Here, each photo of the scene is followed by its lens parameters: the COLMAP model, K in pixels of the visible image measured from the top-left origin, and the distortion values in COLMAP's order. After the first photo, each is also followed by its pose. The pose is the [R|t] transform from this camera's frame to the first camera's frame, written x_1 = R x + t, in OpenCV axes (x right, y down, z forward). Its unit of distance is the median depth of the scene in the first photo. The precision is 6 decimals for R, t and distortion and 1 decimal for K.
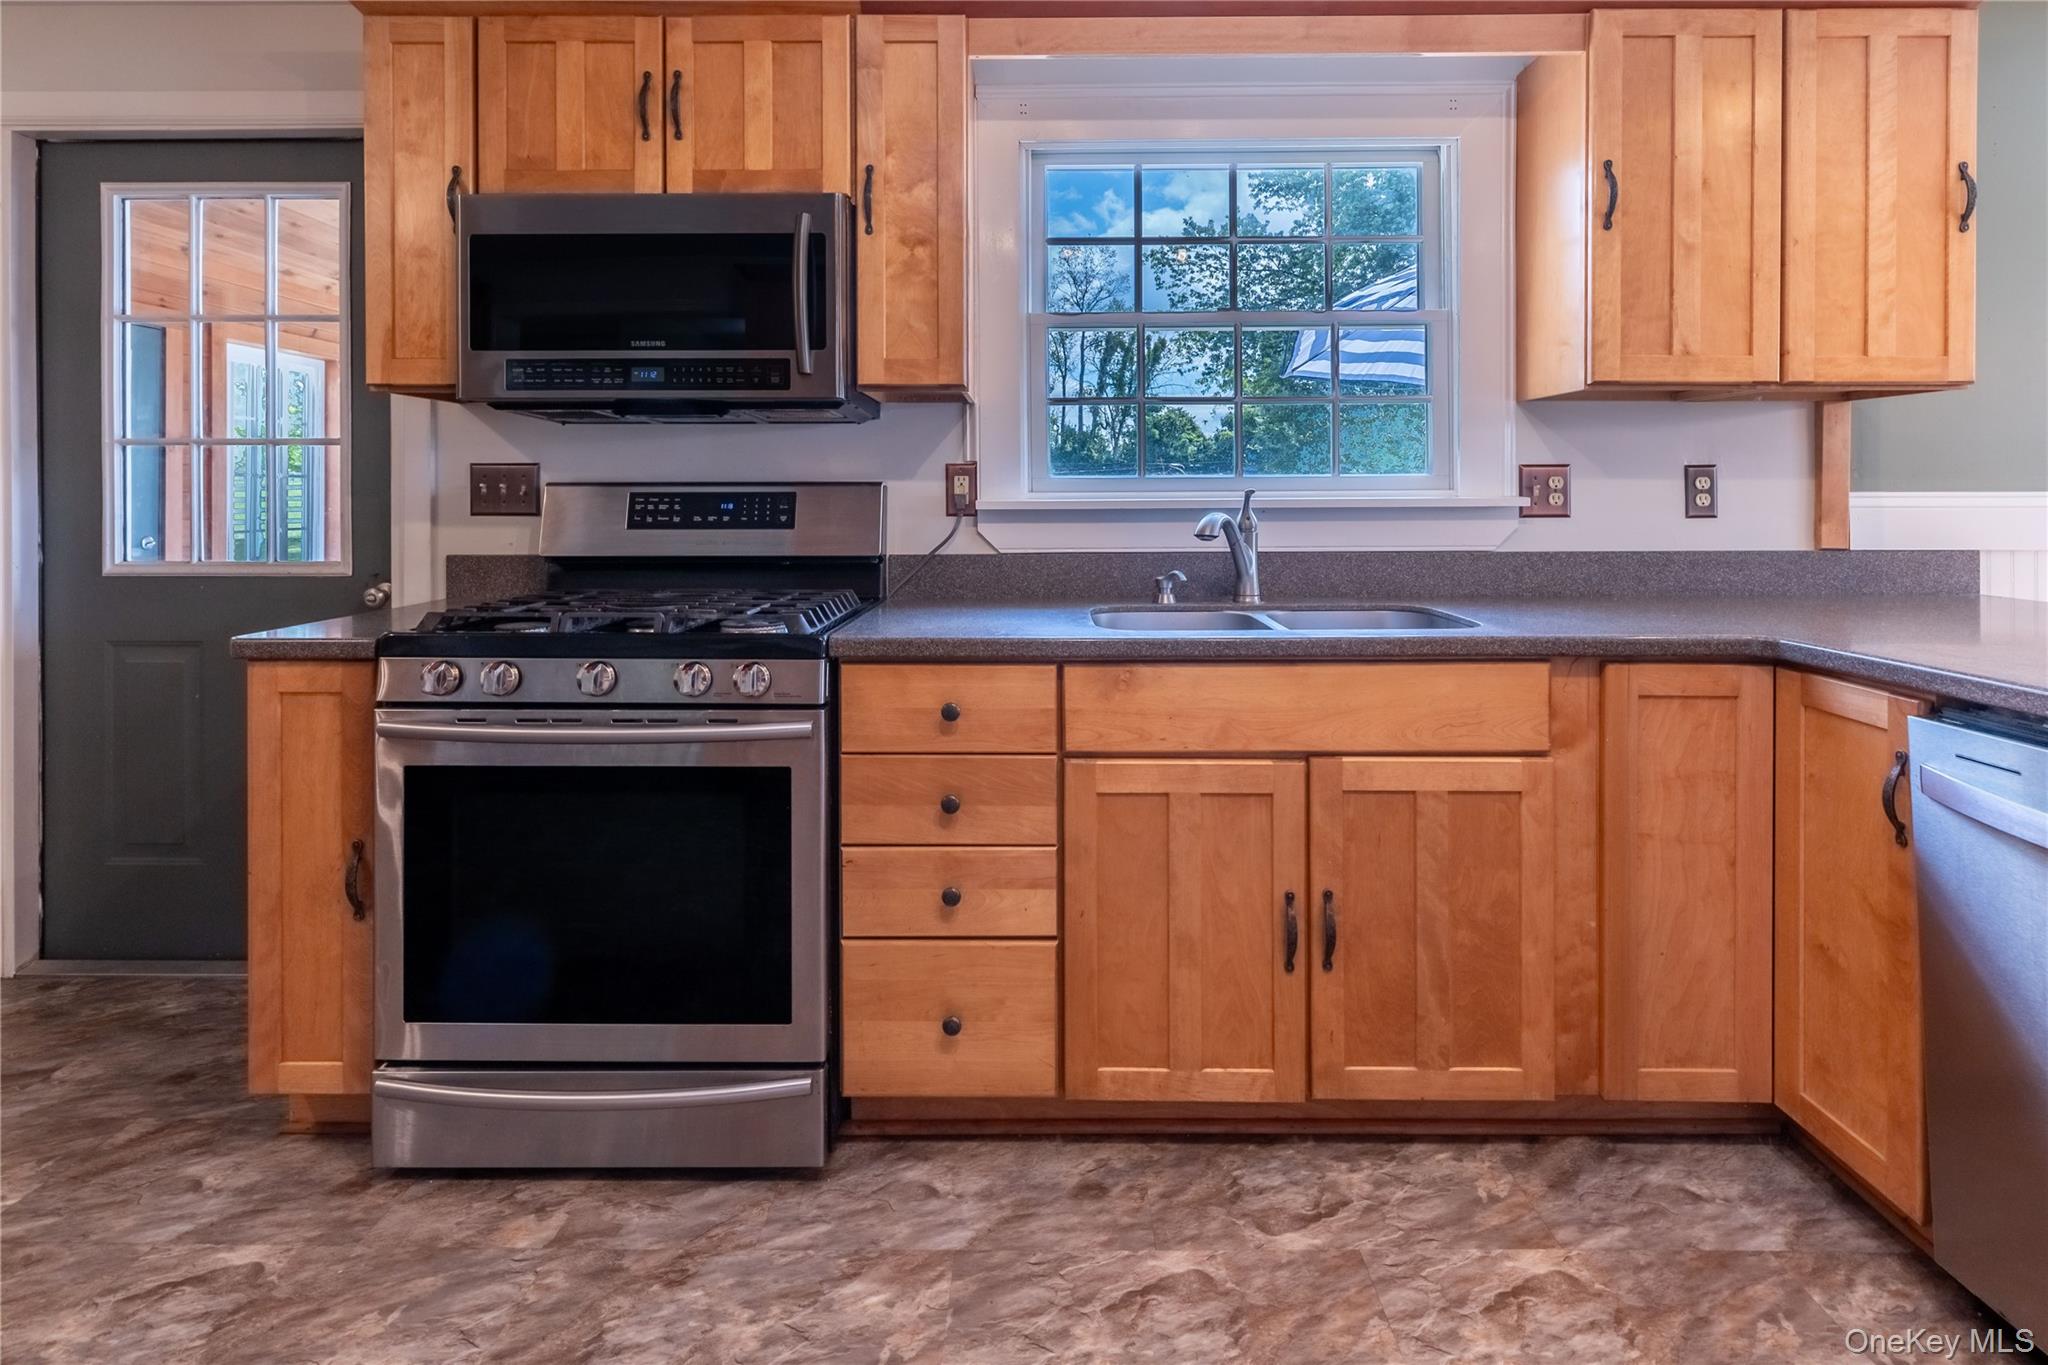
lens RADIAL K [[999.7, 0, 1026.8], [0, 999.7, 496.9], [0, 0, 1]] dist [0.002217, -0.000492]
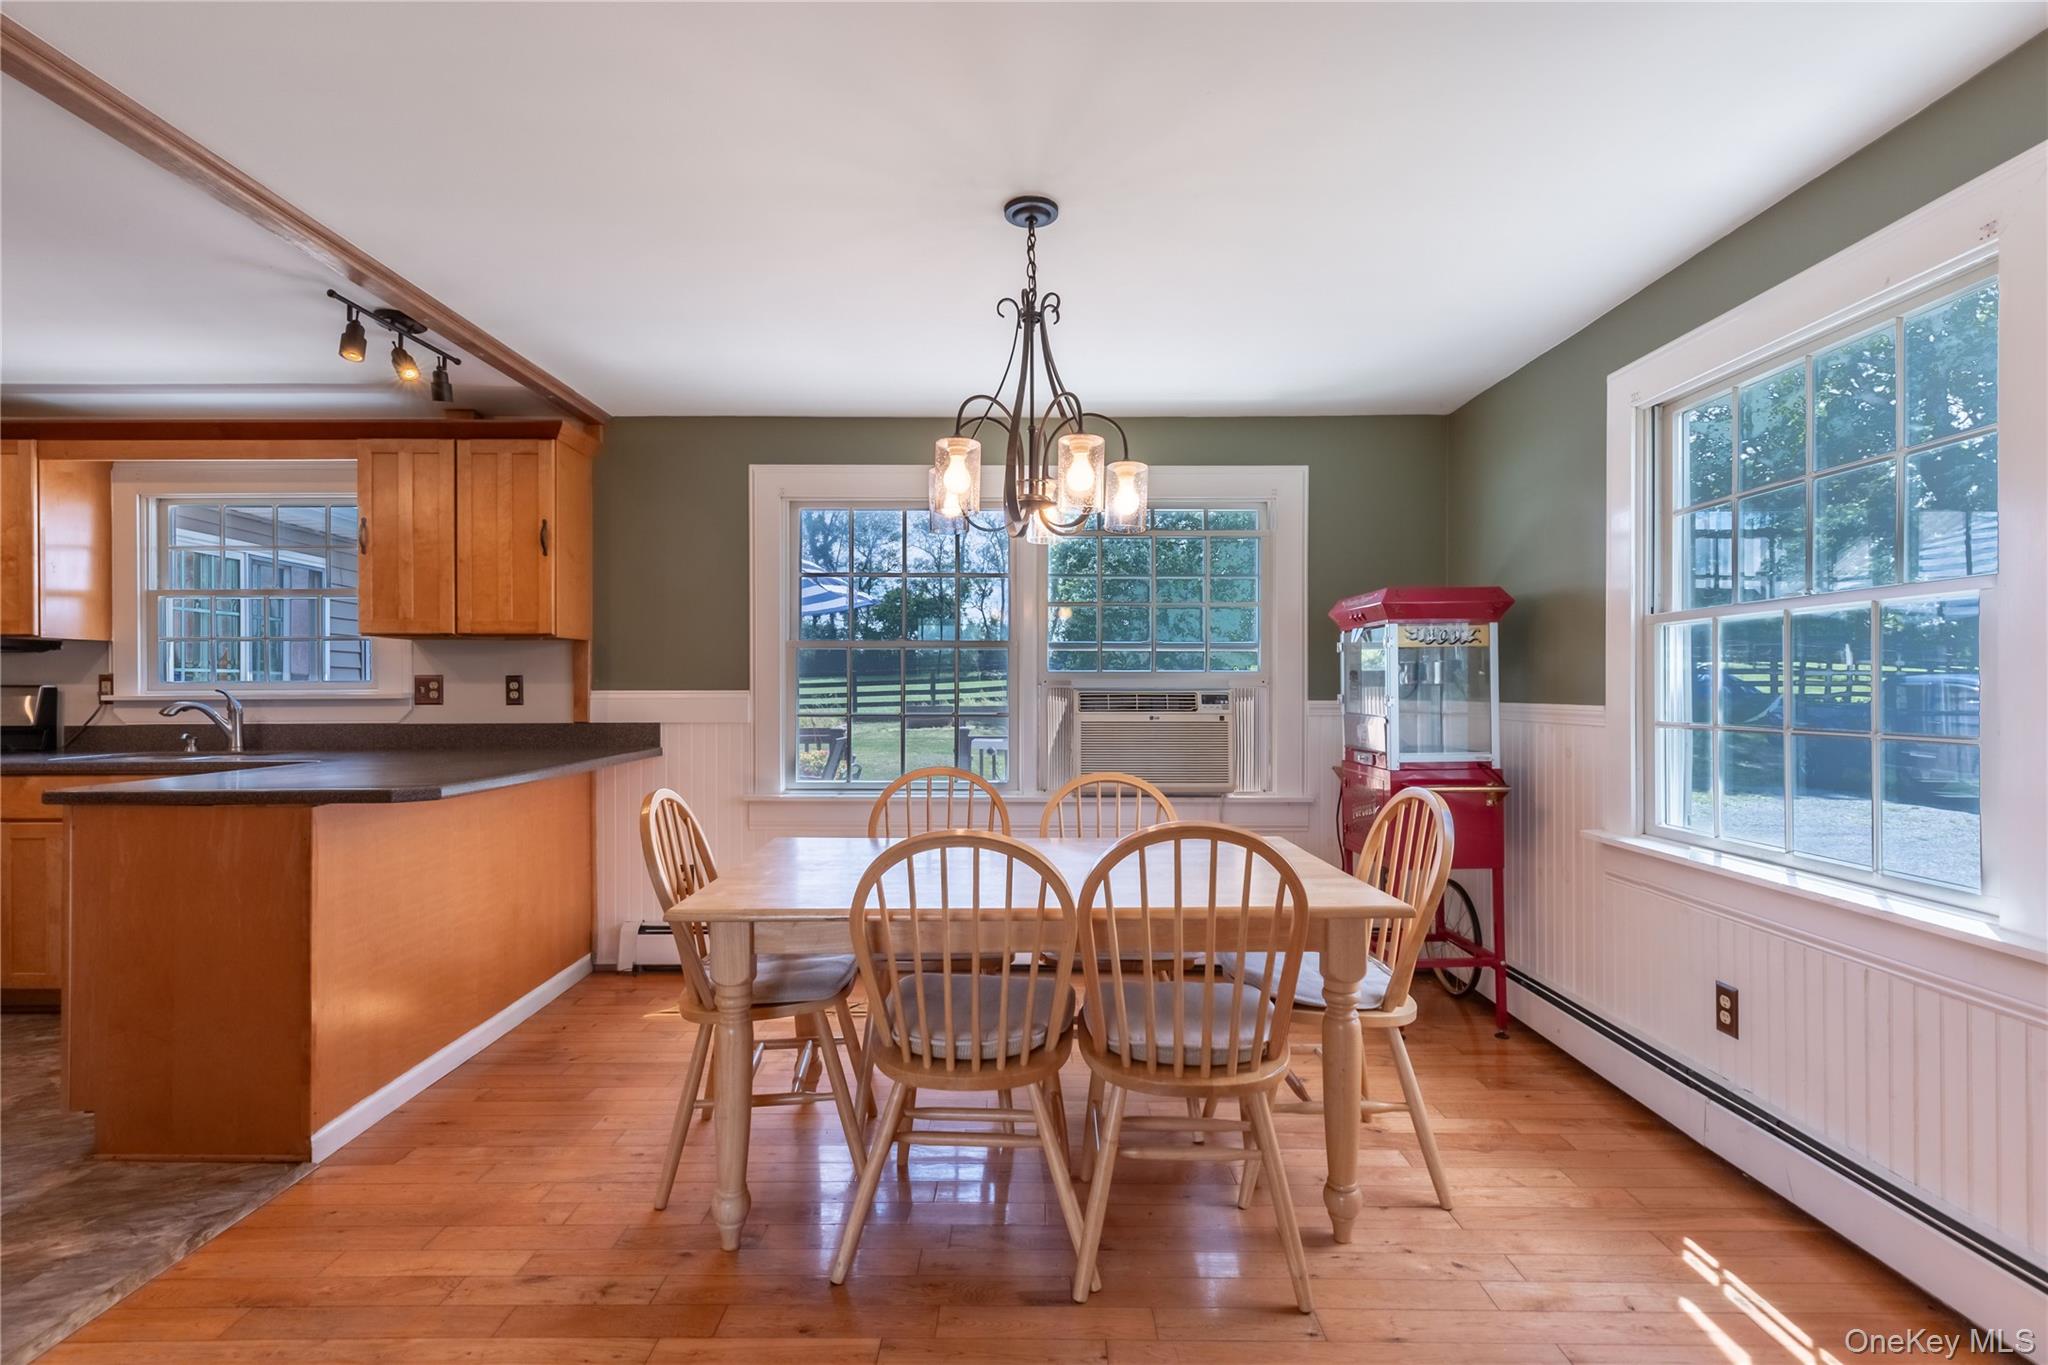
lens RADIAL K [[935.0, 0, 1022.1], [0, 935.0, 690.8], [0, 0, 1]] dist [0.001511, 0.000109]
pose [[0.999955, -0.001063, 0.009476, 2.106749], [0.001073, 0.999999, -0.001024, -0.001880], [-0.009475, 0.001034, 0.999955, -0.930365]]
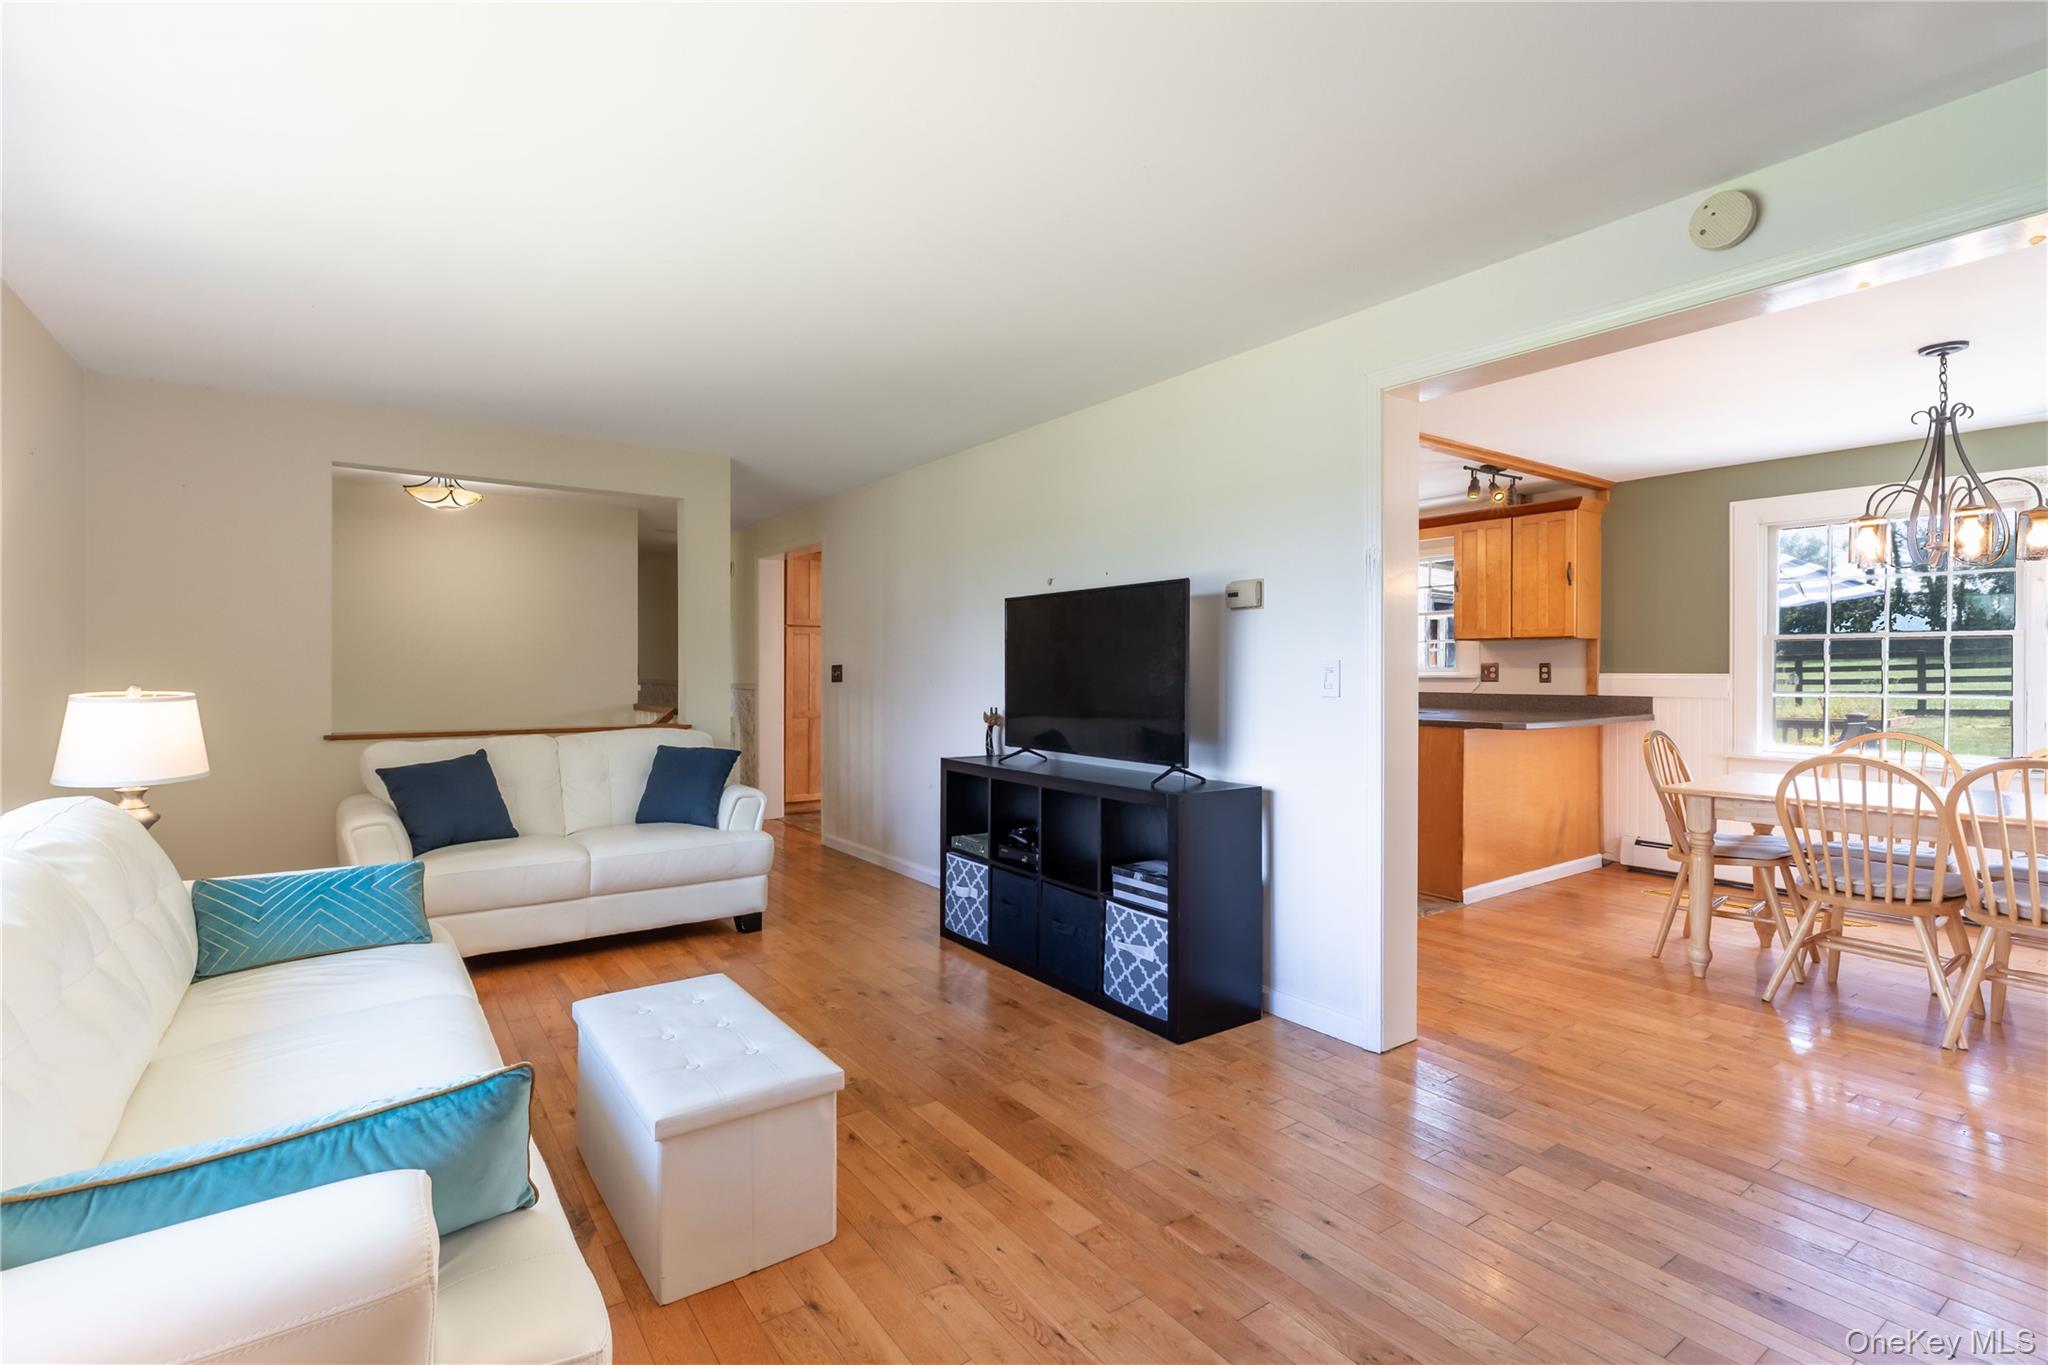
lens RADIAL K [[945.5, 0, 1023.3], [0, 945.5, 673.0], [0, 0, 1]] dist [0.001263, -0.000137]
pose [[0.589035, 0.003019, -0.808102, 2.575949], [-0.004971, 0.999988, 0.000113, 0.002528], [0.808092, 0.003950, 0.589043, -2.244291]]
